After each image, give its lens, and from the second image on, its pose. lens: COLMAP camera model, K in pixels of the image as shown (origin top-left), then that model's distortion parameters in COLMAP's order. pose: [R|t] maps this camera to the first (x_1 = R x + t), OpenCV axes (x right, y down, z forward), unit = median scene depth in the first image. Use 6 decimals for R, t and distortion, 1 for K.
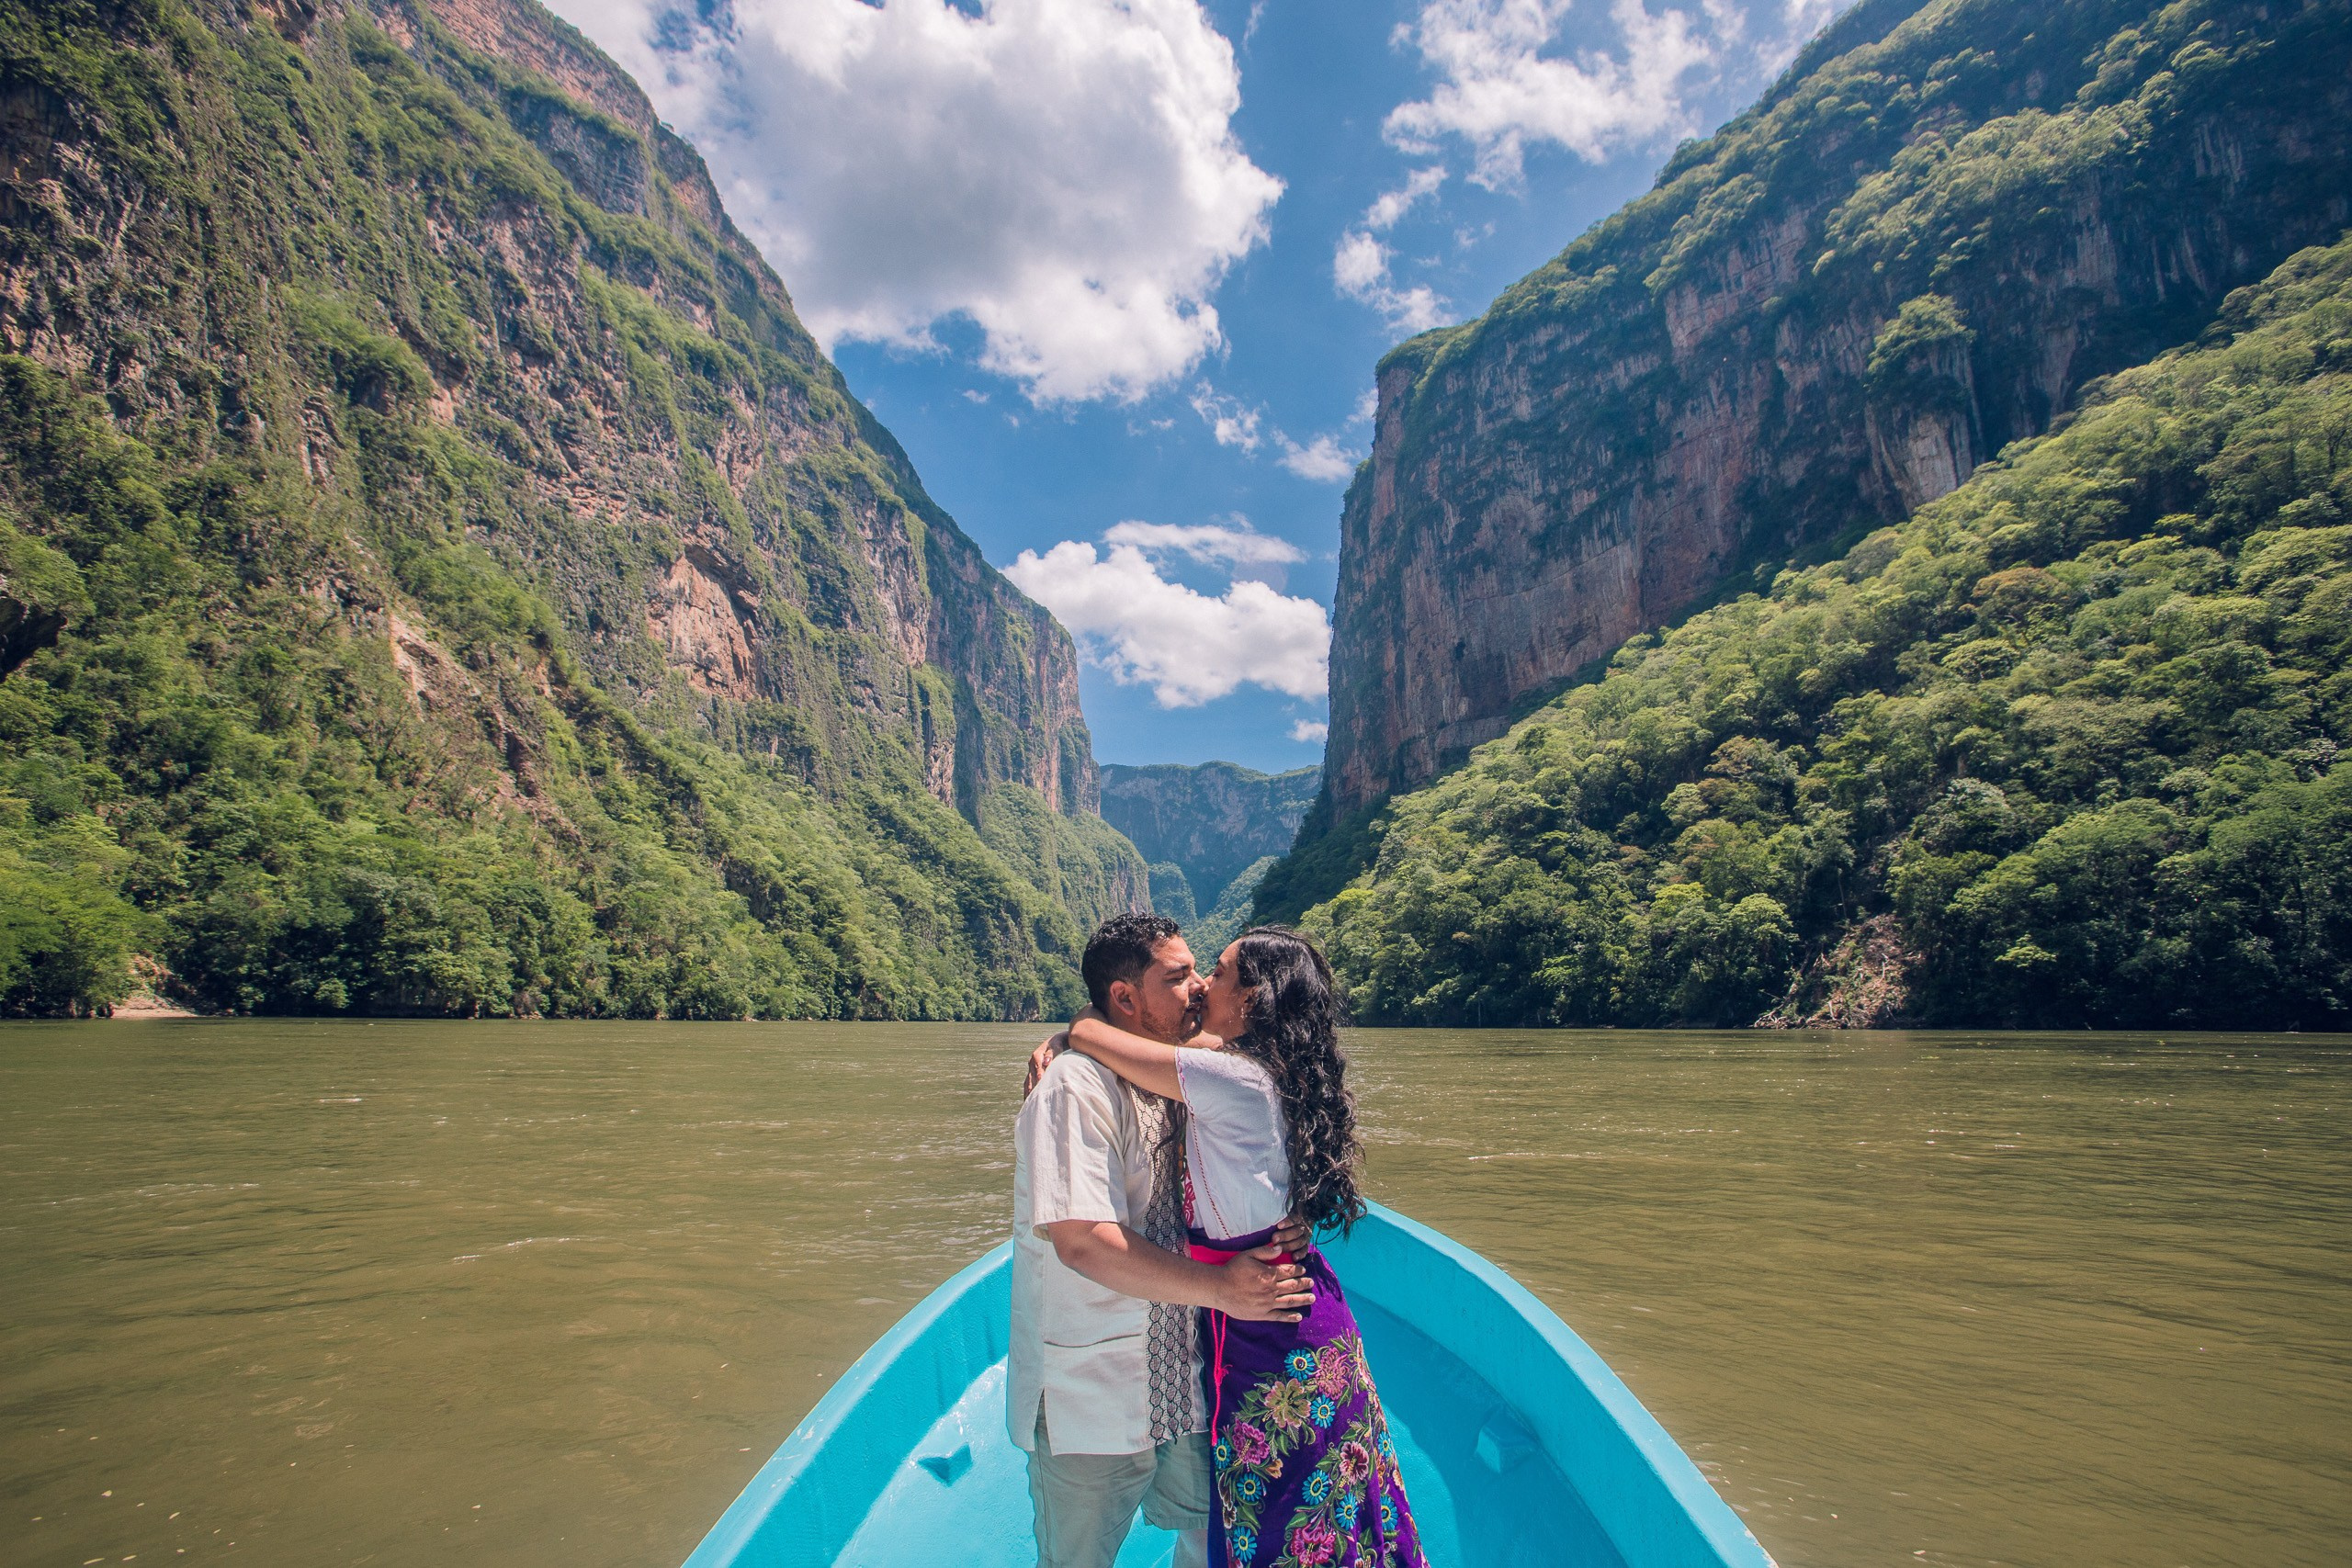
lens RADIAL K [[1092.2, 0, 1176.4], [0, 1092.2, 784.8], [0, 0, 1]] dist [0.003869, 0.001369]
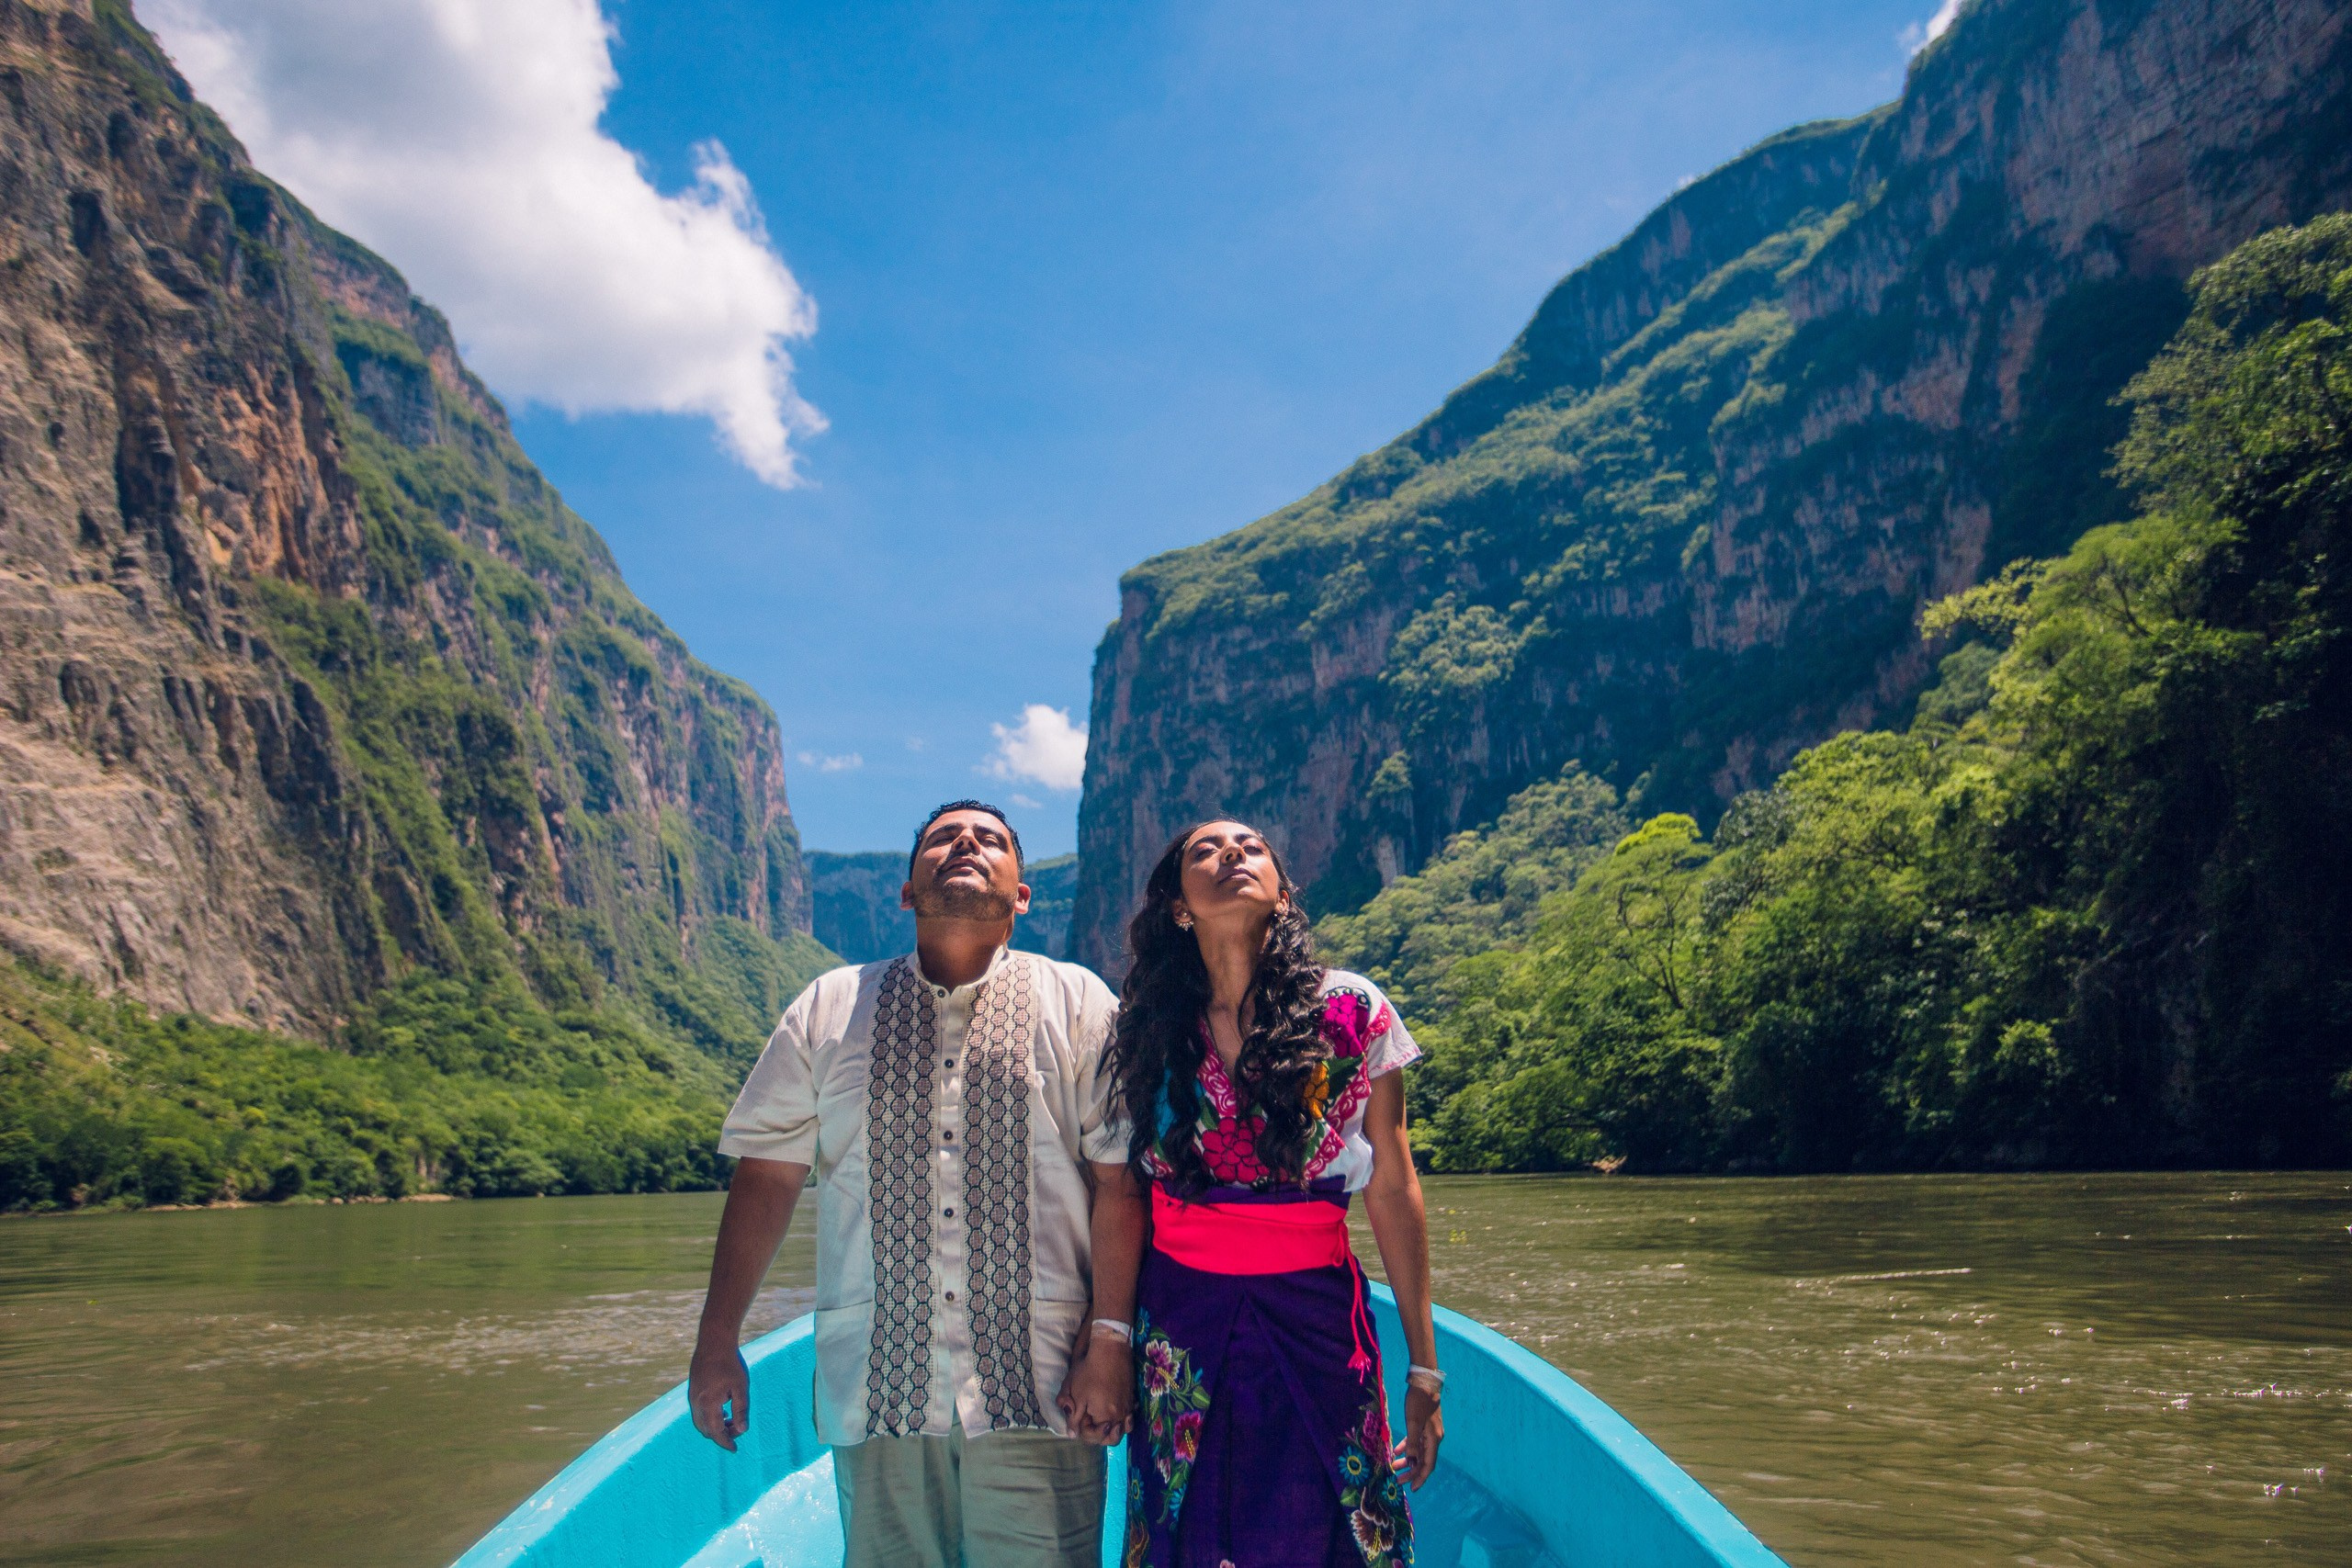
lens RADIAL K [[1773.7, 0, 1175.4], [0, 1773.7, 784.4], [0, 0, 1]] dist [0.013342, 0.002058]
pose [[0.984290, 0.008018, 0.176376, -0.073528], [-0.007910, 0.999968, -0.001316, -0.172725], [-0.176381, -0.000100, 0.984322, -0.759788]]
